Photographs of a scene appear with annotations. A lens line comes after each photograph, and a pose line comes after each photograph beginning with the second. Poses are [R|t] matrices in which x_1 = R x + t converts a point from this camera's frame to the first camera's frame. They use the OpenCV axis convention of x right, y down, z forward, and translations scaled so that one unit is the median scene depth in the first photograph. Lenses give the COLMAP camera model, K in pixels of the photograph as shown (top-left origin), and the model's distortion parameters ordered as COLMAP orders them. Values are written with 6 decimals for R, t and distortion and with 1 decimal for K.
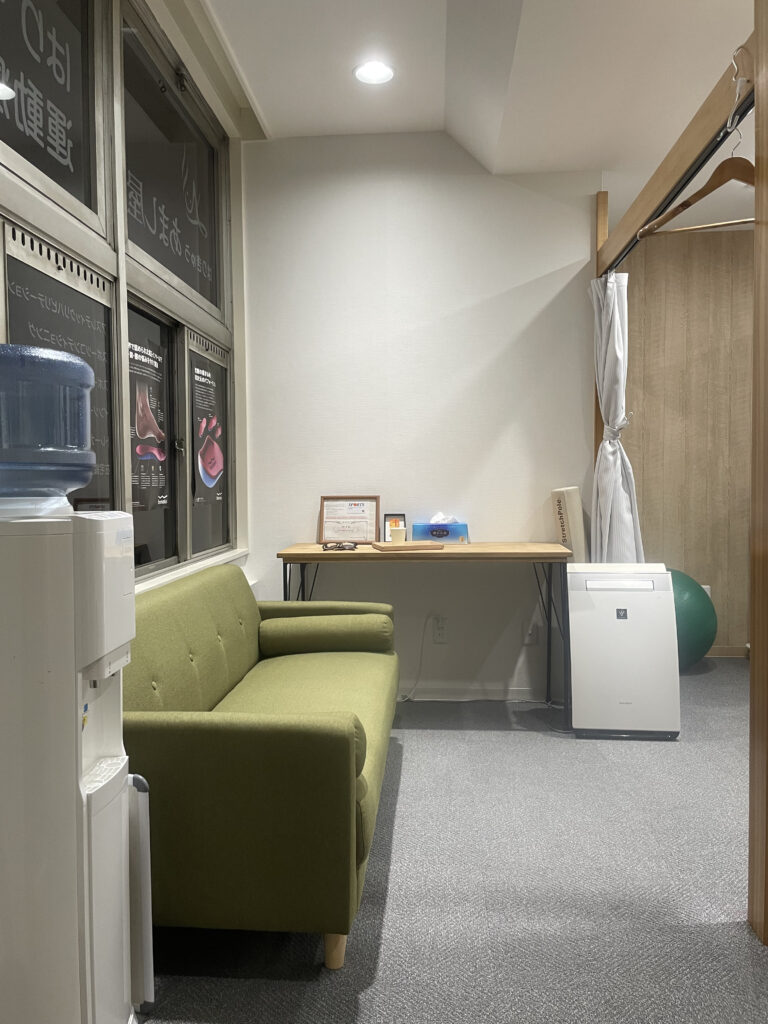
lens RADIAL K [[765.5, 0, 384.0], [0, 765.5, 512.0], [0, 0, 1]] dist [0.065399, -0.102062]
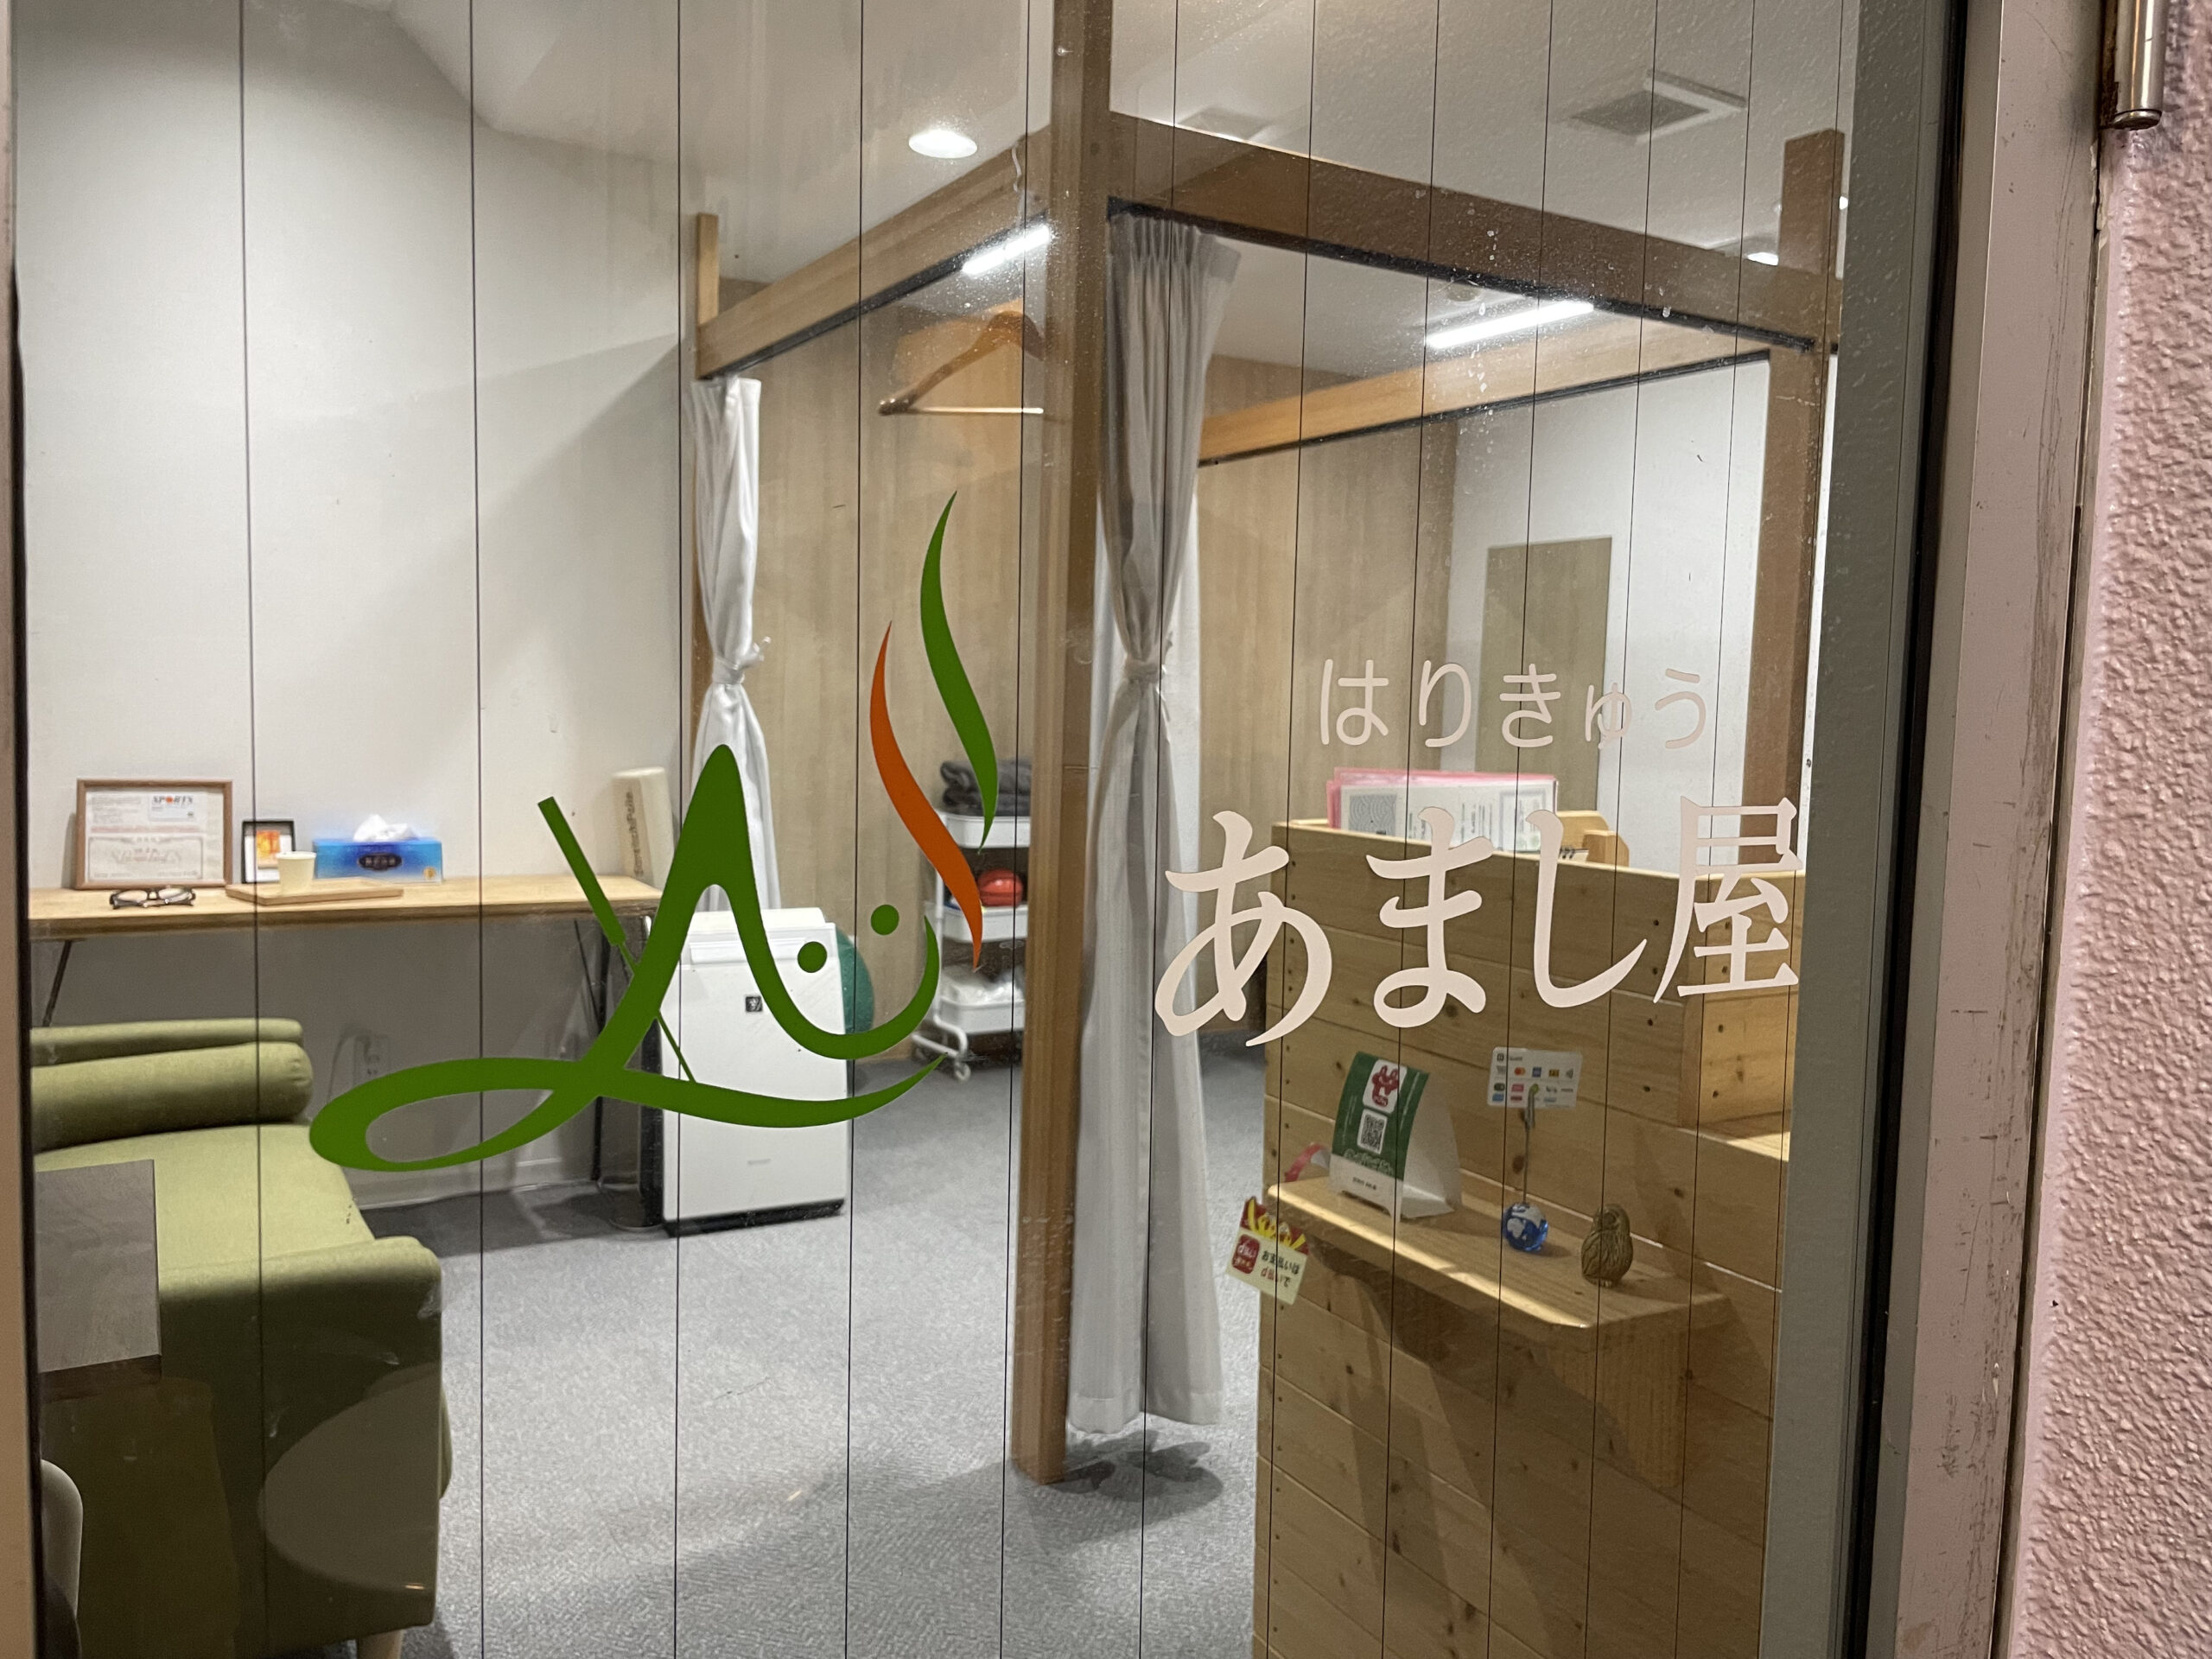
lens RADIAL K [[1653.7, 0, 1106.0], [0, 1653.7, 829.5], [0, 0, 1]] dist [0.065399, -0.102062]
pose [[0.822103, -0.008184, 0.569280, -0.149135], [-0.014201, 0.999291, 0.034873, -0.035555], [-0.569162, -0.036753, 0.821404, -0.114782]]
